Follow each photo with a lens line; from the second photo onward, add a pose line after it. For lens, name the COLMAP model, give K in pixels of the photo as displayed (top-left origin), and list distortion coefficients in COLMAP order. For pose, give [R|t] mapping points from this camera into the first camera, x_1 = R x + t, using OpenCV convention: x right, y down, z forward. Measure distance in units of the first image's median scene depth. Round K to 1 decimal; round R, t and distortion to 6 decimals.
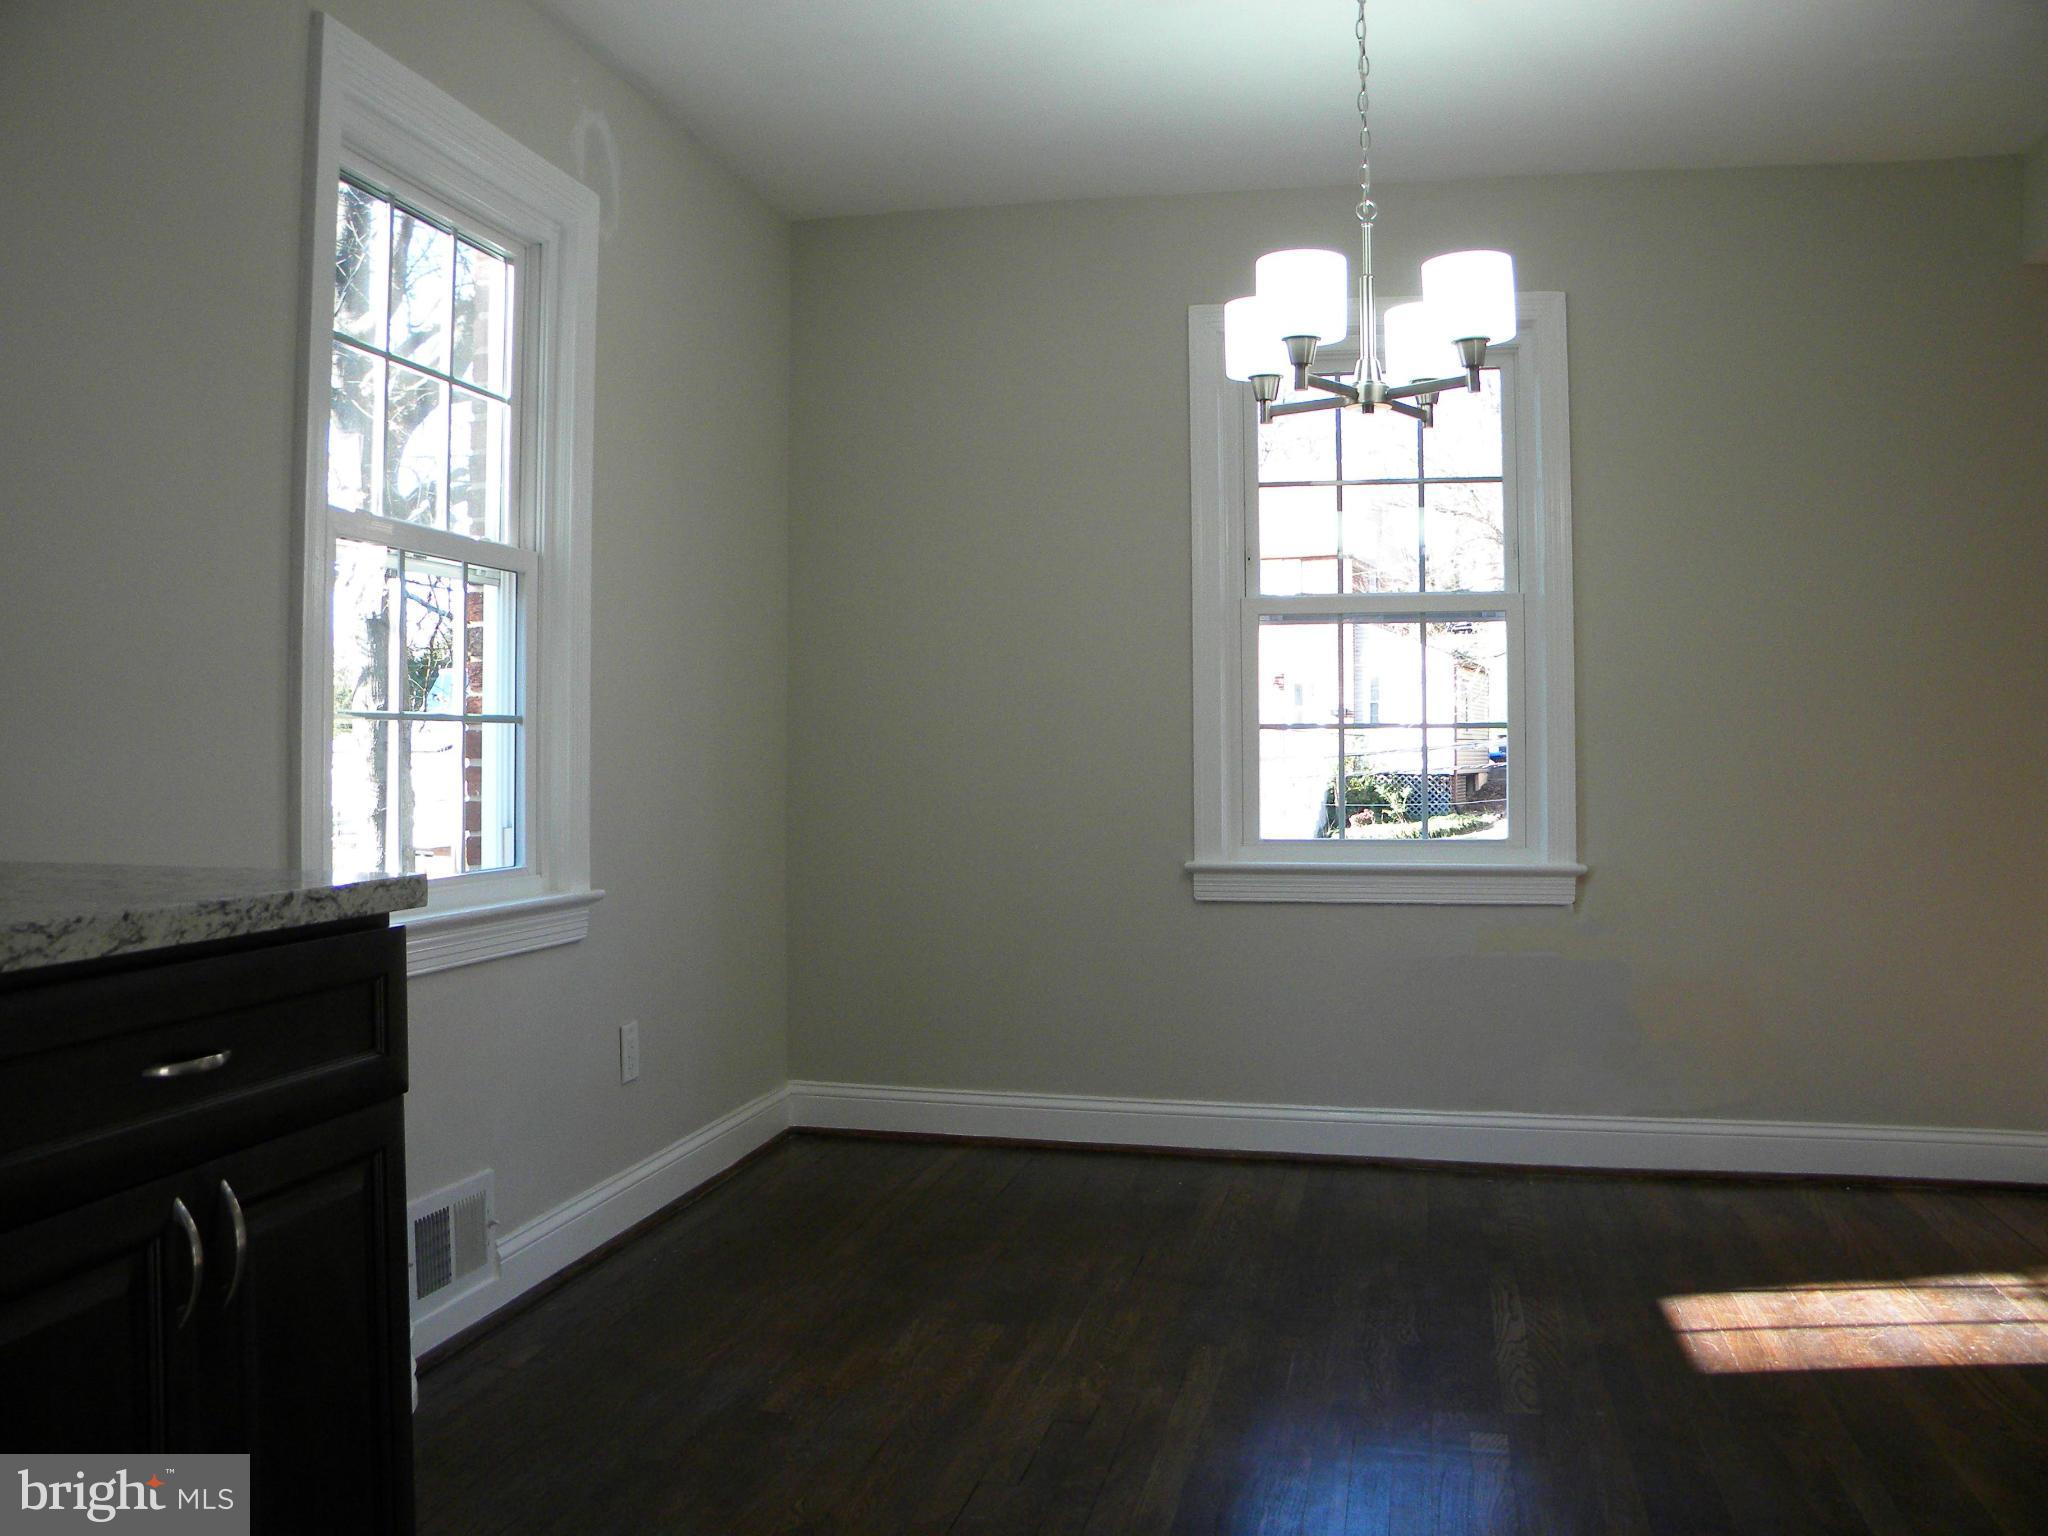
lens RADIAL K [[1746.8, 0, 1010.4], [0, 1746.8, 731.6], [0, 0, 1]] dist [-0.182233, 0.168589]
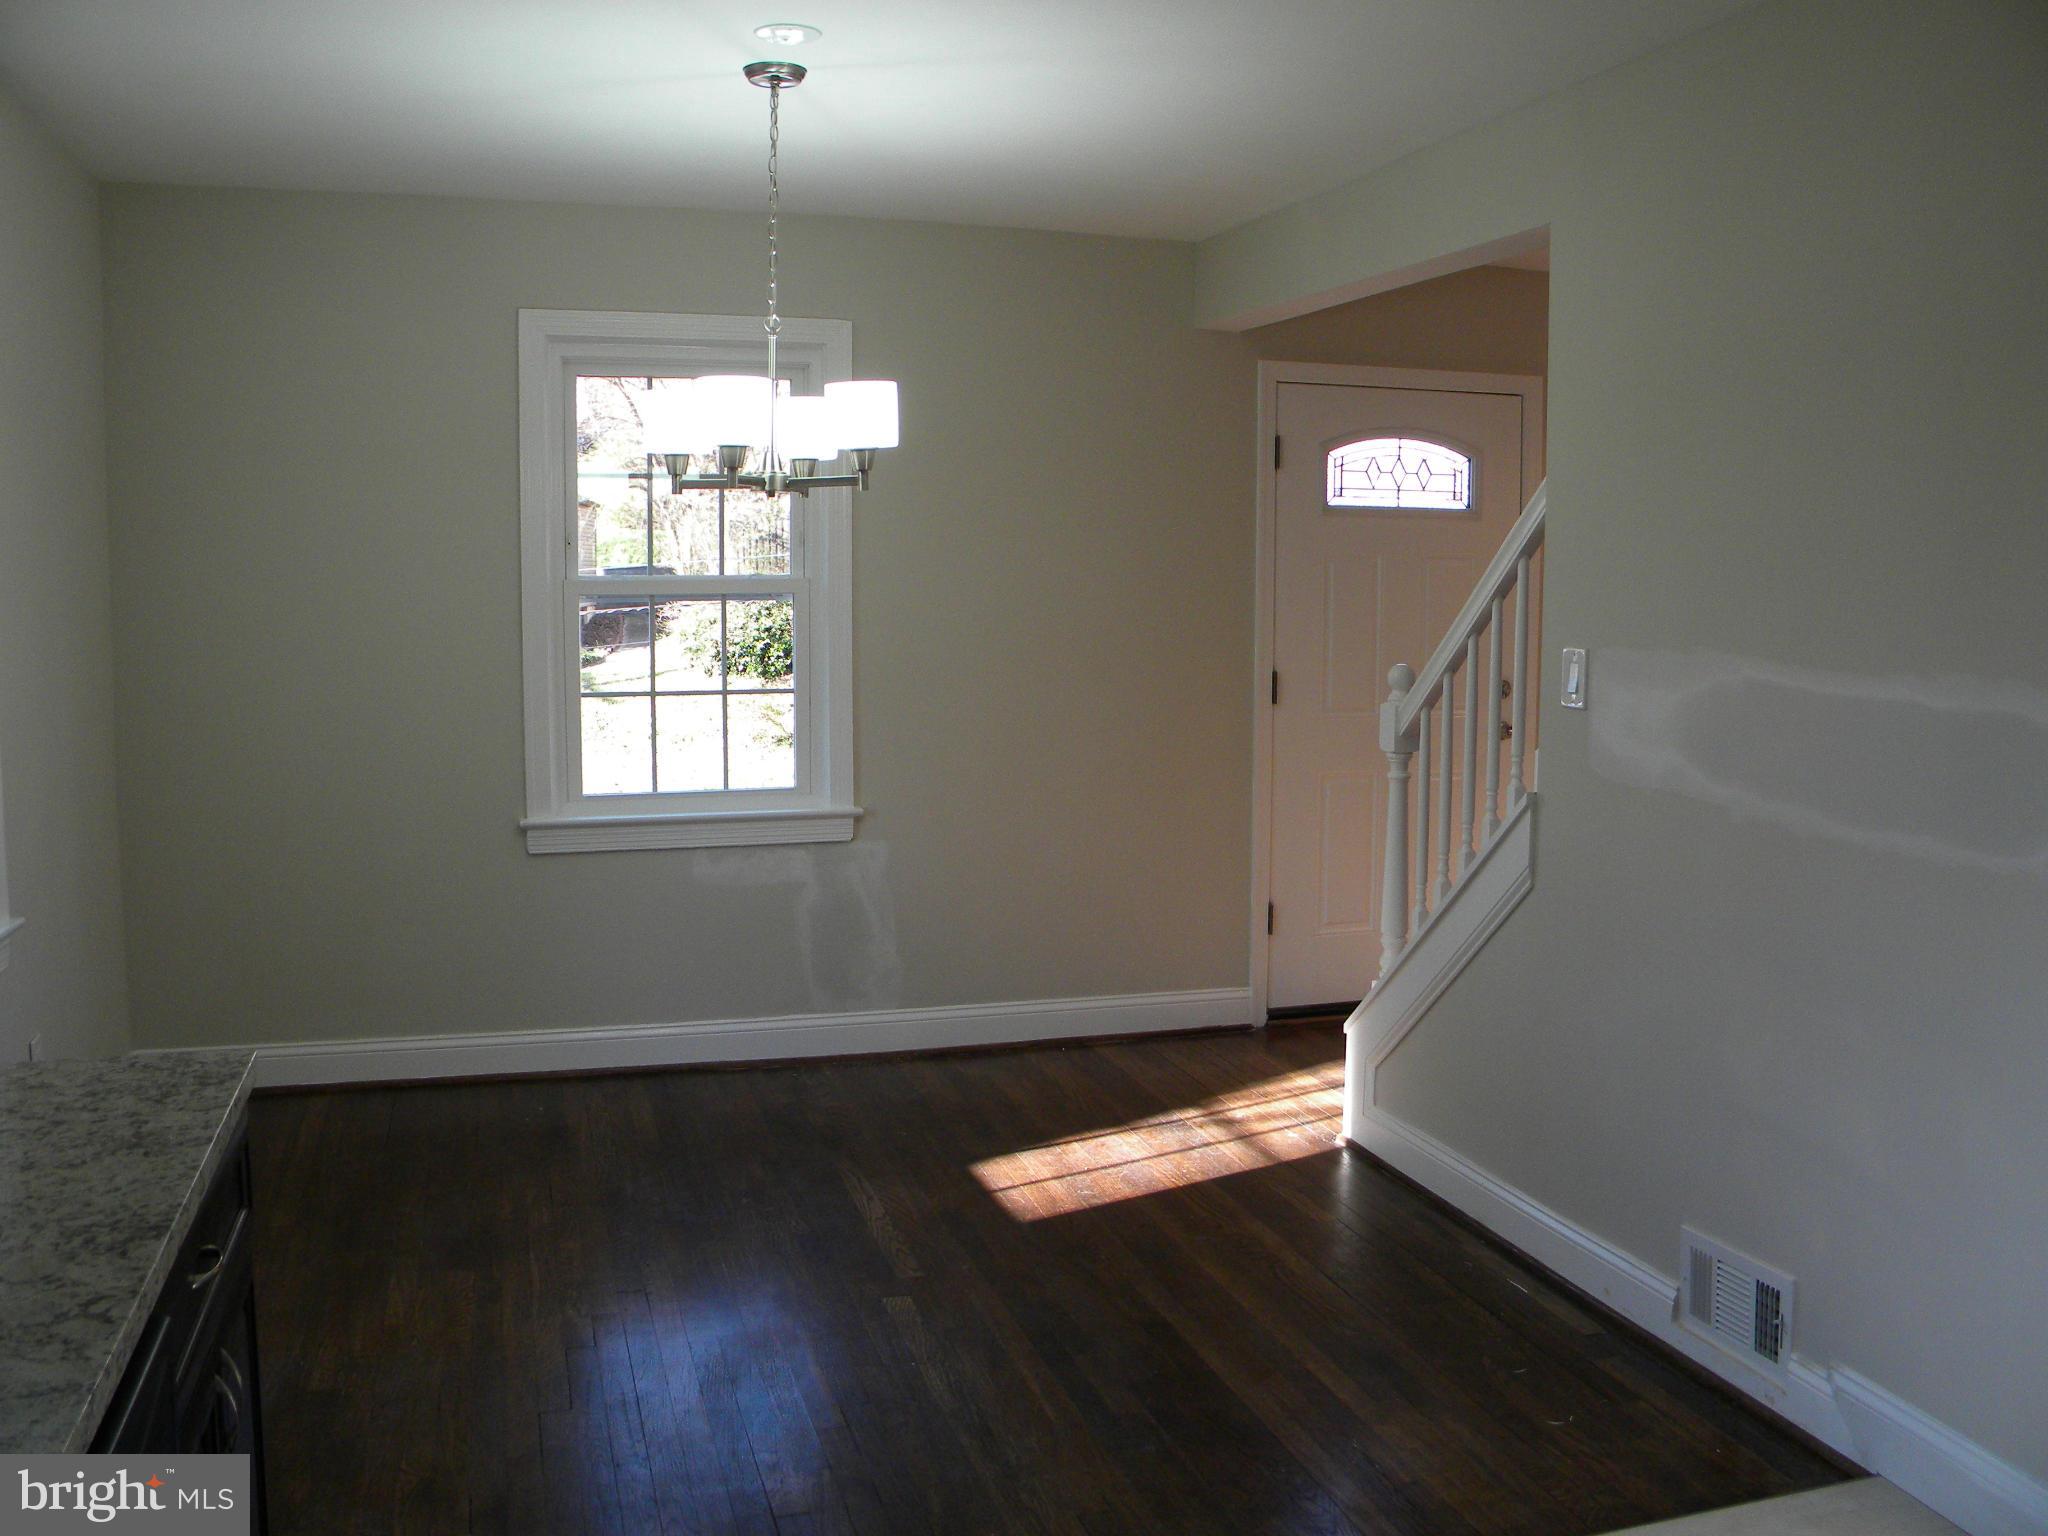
lens RADIAL K [[1729.1, 0, 1024.0], [0, 1729.1, 768.0], [0, 0, 1]] dist [-0.173447, 0.170312]
pose [[0.868044, -0.050288, 0.493933, -0.220514], [-0.010281, 0.992823, 0.119149, -0.129388], [-0.496380, -0.108505, 0.861297, -0.130097]]
